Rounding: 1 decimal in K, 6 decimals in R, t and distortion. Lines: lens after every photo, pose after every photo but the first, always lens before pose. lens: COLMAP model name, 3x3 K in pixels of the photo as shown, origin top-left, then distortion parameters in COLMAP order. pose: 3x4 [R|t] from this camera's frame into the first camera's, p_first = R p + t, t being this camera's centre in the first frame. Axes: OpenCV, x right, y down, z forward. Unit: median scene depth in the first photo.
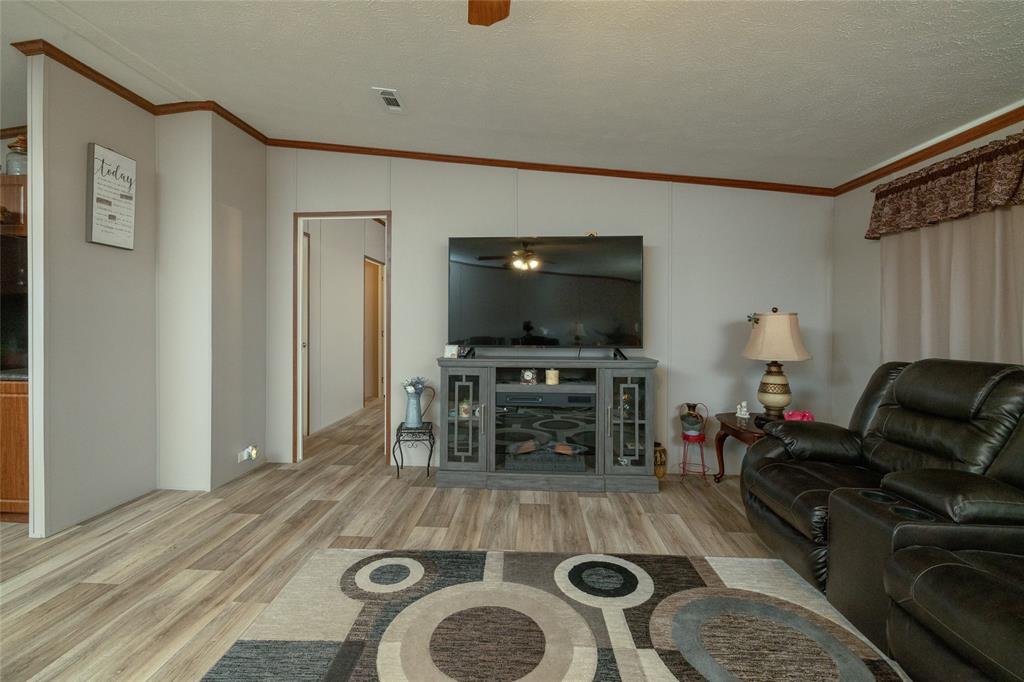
lens RADIAL K [[425.3, 0, 497.5], [0, 425.3, 324.3], [0, 0, 1]] dist [0.002900, -0.000608]
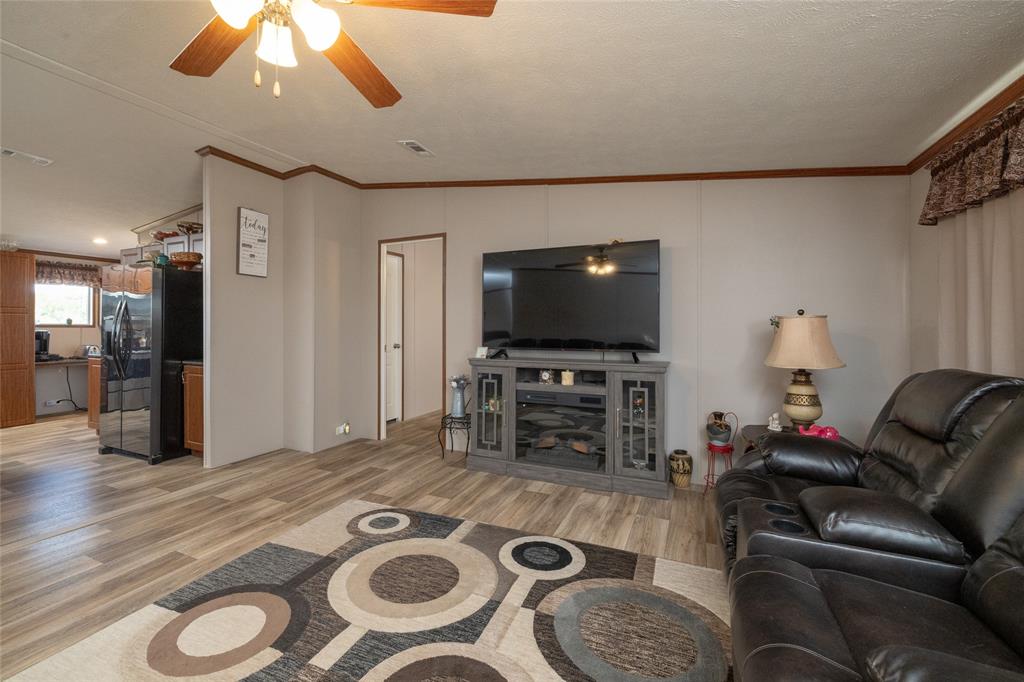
lens RADIAL K [[425.3, 0, 499.5], [0, 425.3, 325.4], [0, 0, 1]] dist [0.002900, -0.000608]
pose [[0.937639, -0.004502, -0.347582, 0.406375], [0.001588, 0.999961, -0.008668, 0.000975], [0.347607, 0.007576, 0.937610, -0.070797]]
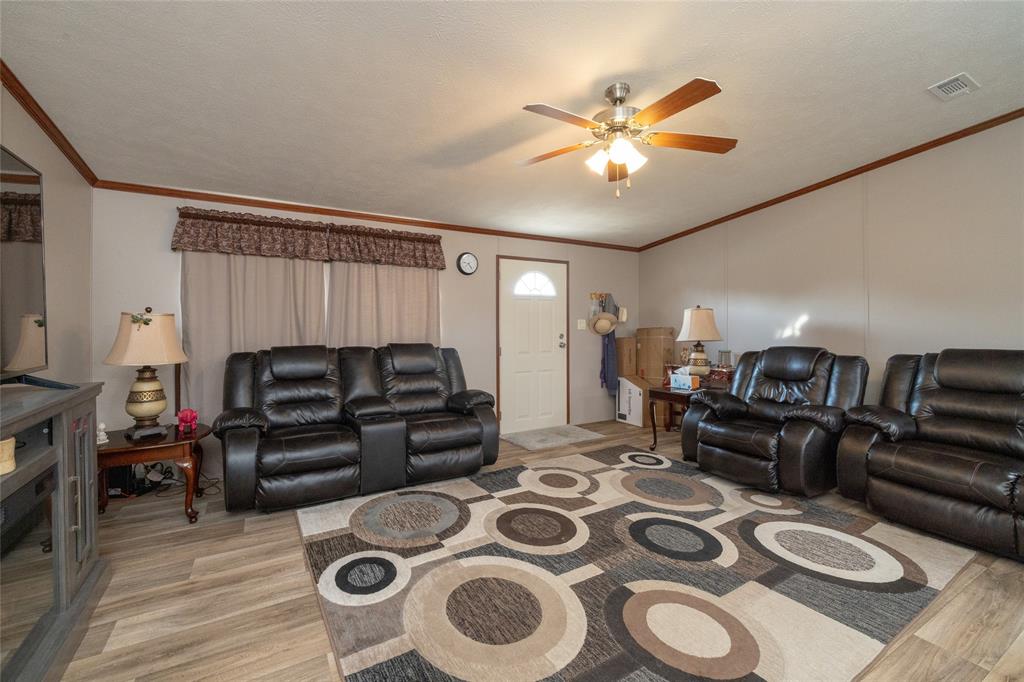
lens RADIAL K [[425.3, 0, 503.9], [0, 425.3, 330.2], [0, 0, 1]] dist [0.002900, -0.000608]
pose [[-0.567179, -0.009814, 0.823536, -0.585561], [0.000489, 0.999925, 0.012253, -0.000597], [-0.823594, 0.007352, -0.567132, 0.985870]]
